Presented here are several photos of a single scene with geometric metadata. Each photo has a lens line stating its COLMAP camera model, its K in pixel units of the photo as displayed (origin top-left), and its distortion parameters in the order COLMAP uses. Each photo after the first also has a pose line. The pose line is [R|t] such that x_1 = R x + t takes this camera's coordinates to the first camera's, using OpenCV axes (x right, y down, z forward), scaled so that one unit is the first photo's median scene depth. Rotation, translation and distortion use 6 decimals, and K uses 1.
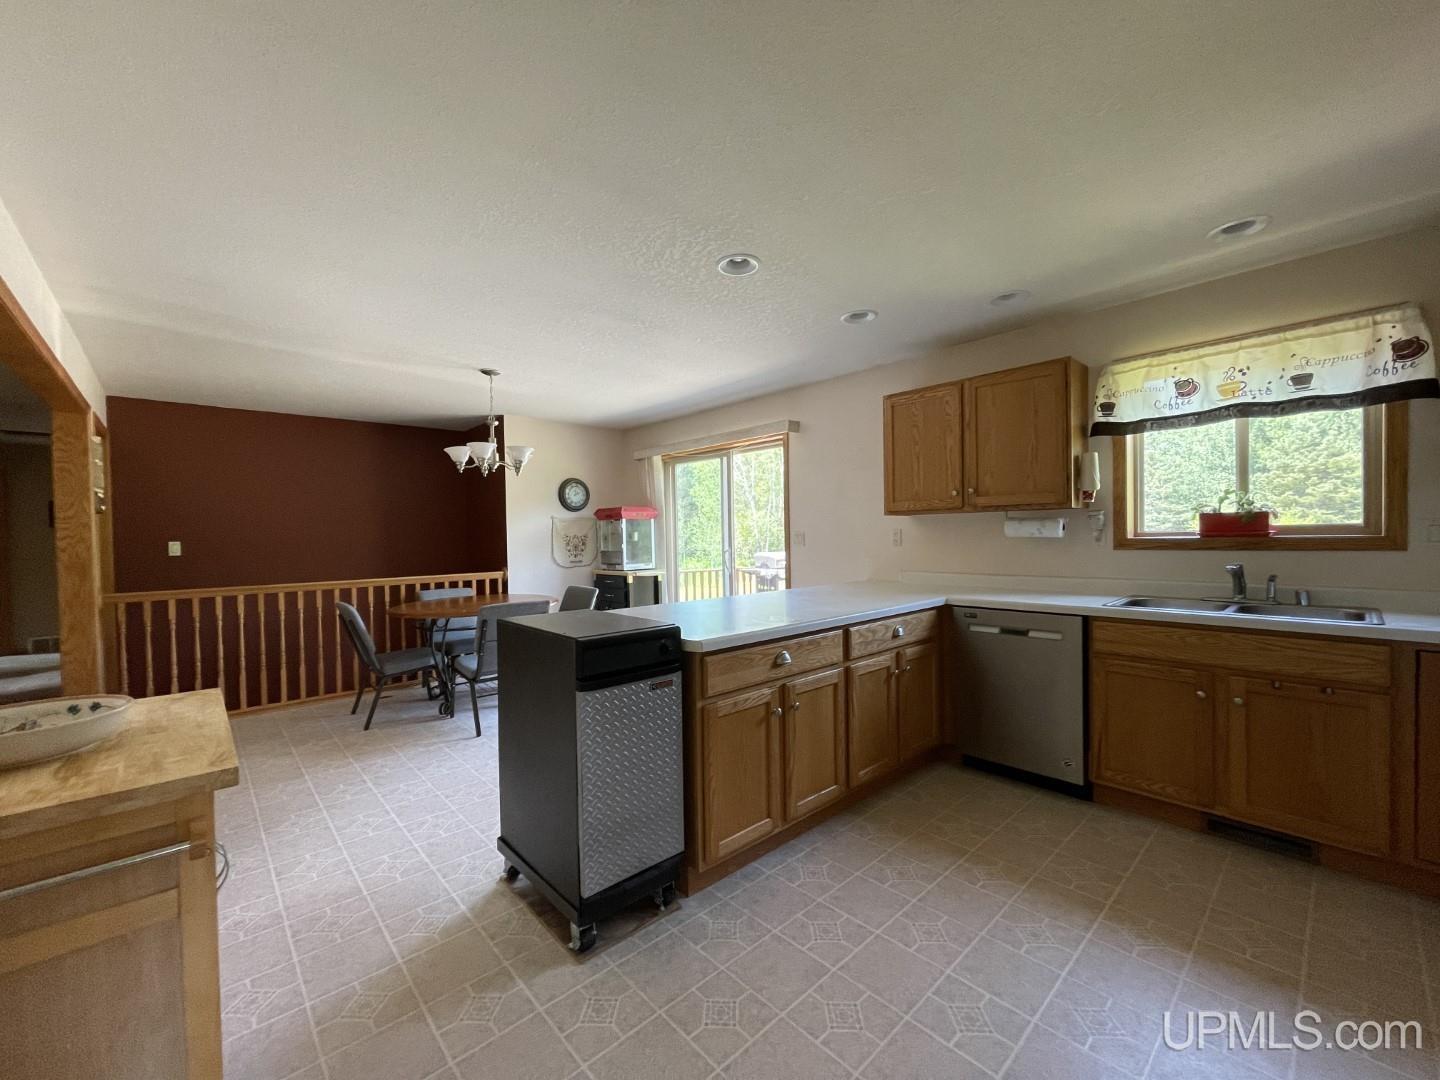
lens RADIAL K [[579.8, 0, 713.4], [0, 579.8, 544.1], [0, 0, 1]] dist [0.000750, -0.000352]
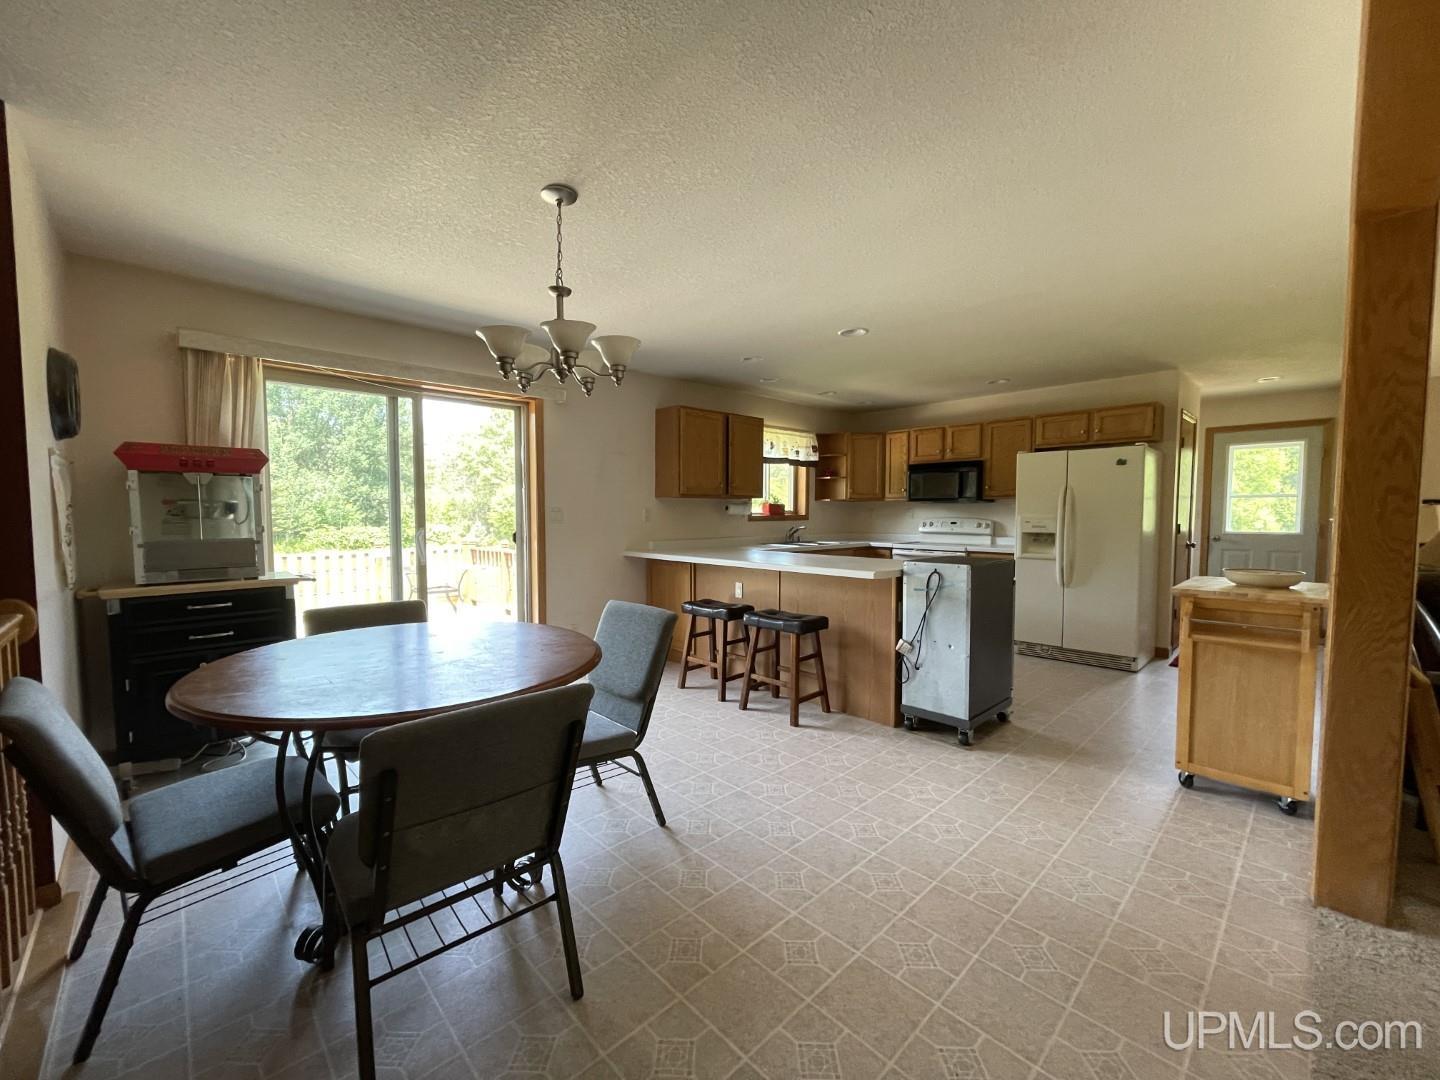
lens RADIAL K [[579.8, 0, 713.4], [0, 579.8, 544.1], [0, 0, 1]] dist [0.000750, -0.000352]
pose [[-0.016059, -0.038055, 0.999147, -1.322787], [0.019170, 0.999080, 0.038360, 0.009937], [-0.999687, 0.019769, -0.015315, 1.235714]]
